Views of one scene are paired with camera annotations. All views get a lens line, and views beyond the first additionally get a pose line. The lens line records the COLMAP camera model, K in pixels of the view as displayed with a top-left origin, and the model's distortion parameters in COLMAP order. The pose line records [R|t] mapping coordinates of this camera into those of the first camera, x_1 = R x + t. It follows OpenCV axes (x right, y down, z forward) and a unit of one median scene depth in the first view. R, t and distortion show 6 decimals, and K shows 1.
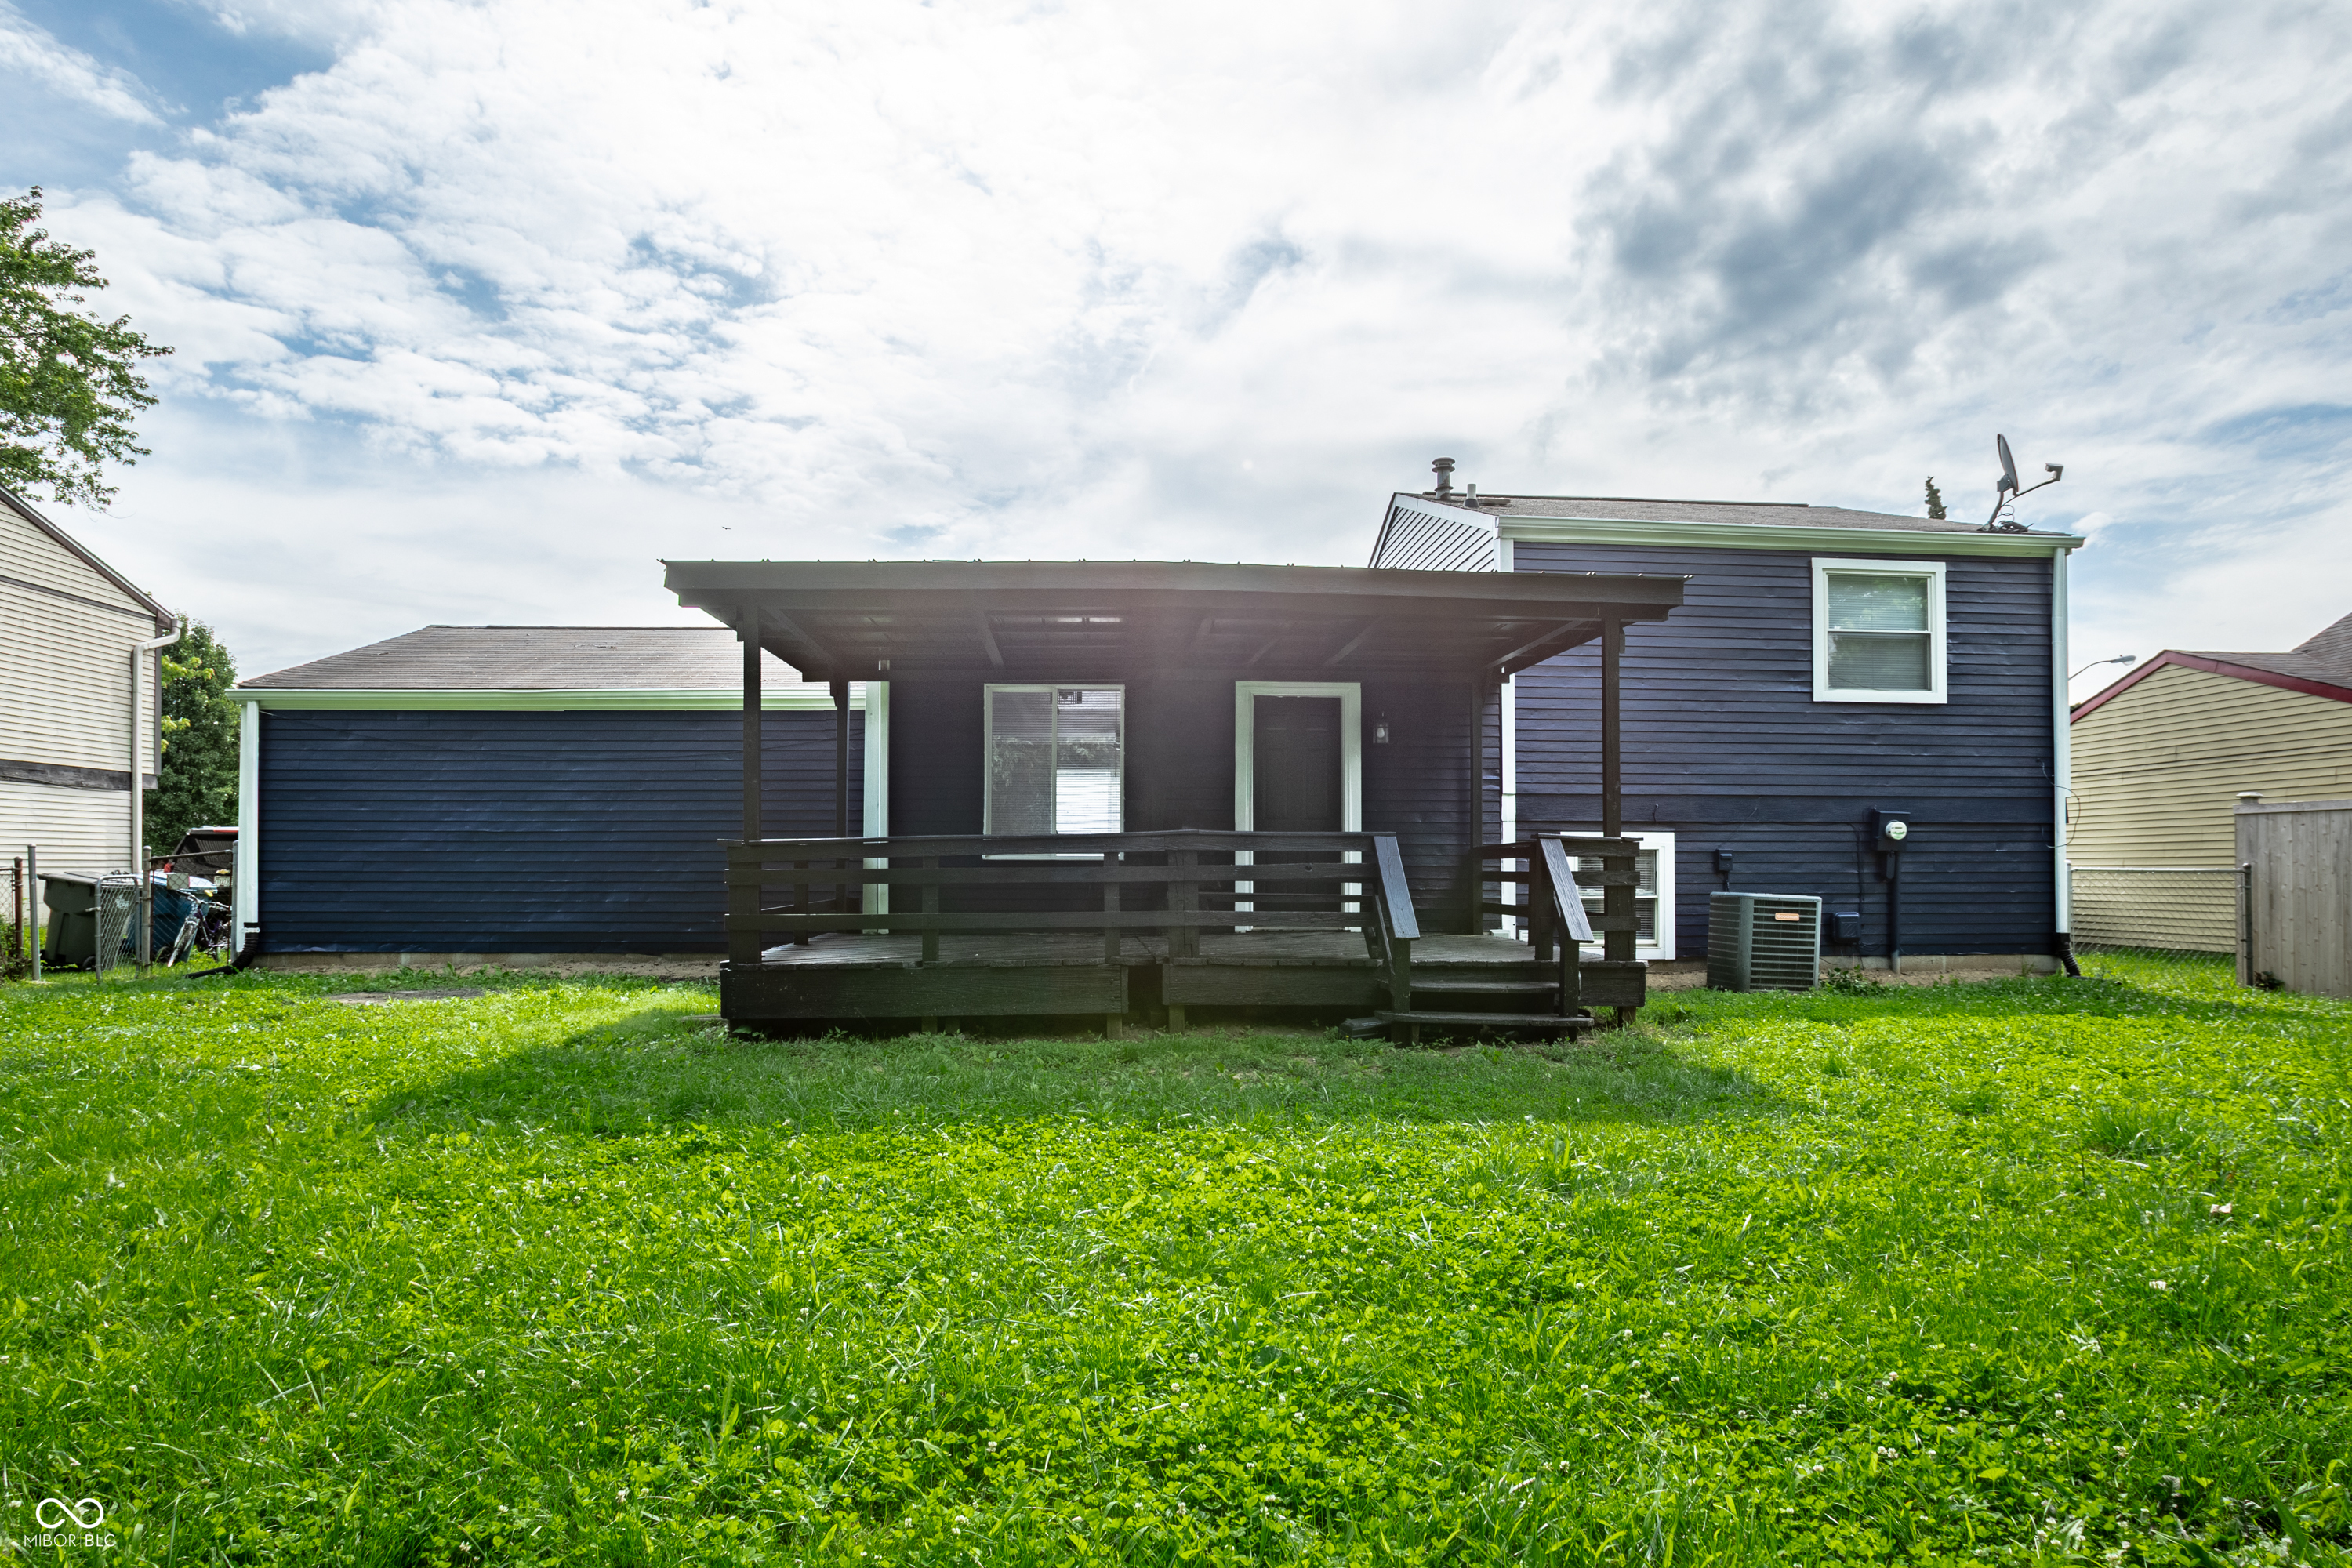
lens RADIAL K [[1027.4, 0, 1175.3], [0, 1027.4, 786.5], [0, 0, 1]] dist [-0.010793, -0.000610]
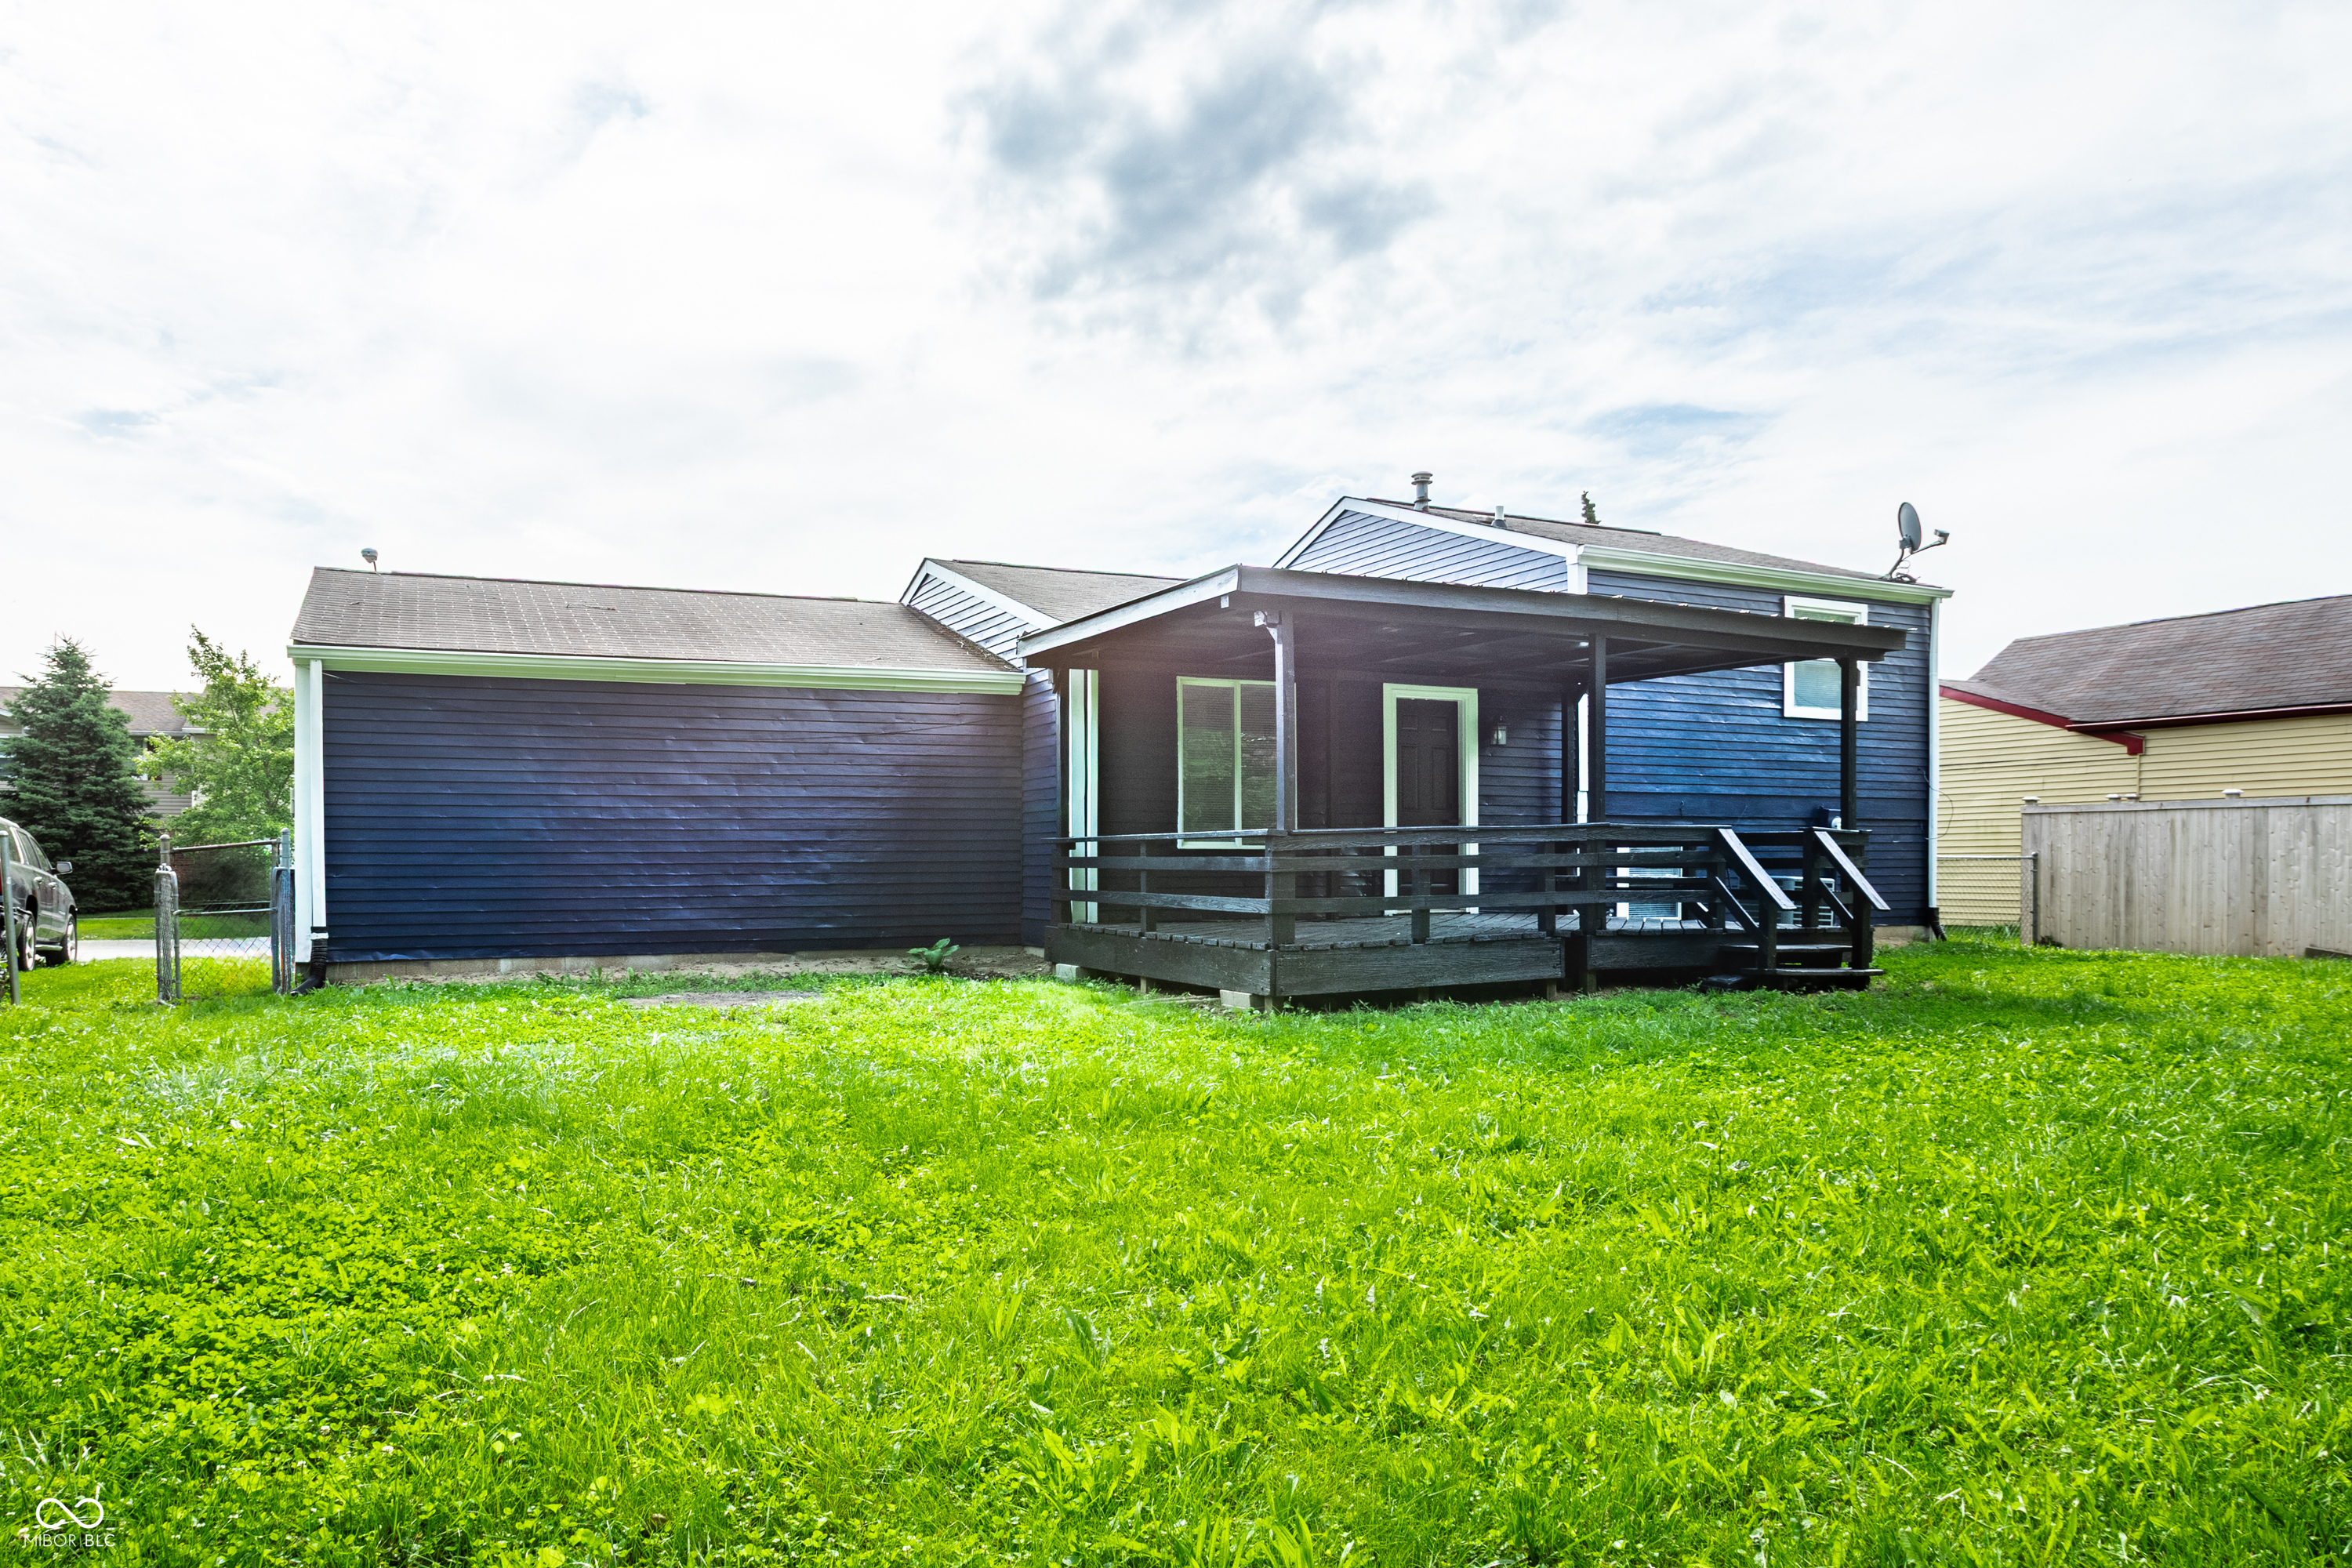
lens RADIAL K [[1095.2, 0, 1176.8], [0, 1095.2, 800.4], [0, 0, 1]] dist [-0.035073, 0.003892]
pose [[0.967693, 0.009214, 0.251962, -0.405825], [-0.014580, 0.999705, 0.019439, -0.000441], [-0.251708, -0.022485, 0.967542, -0.045261]]
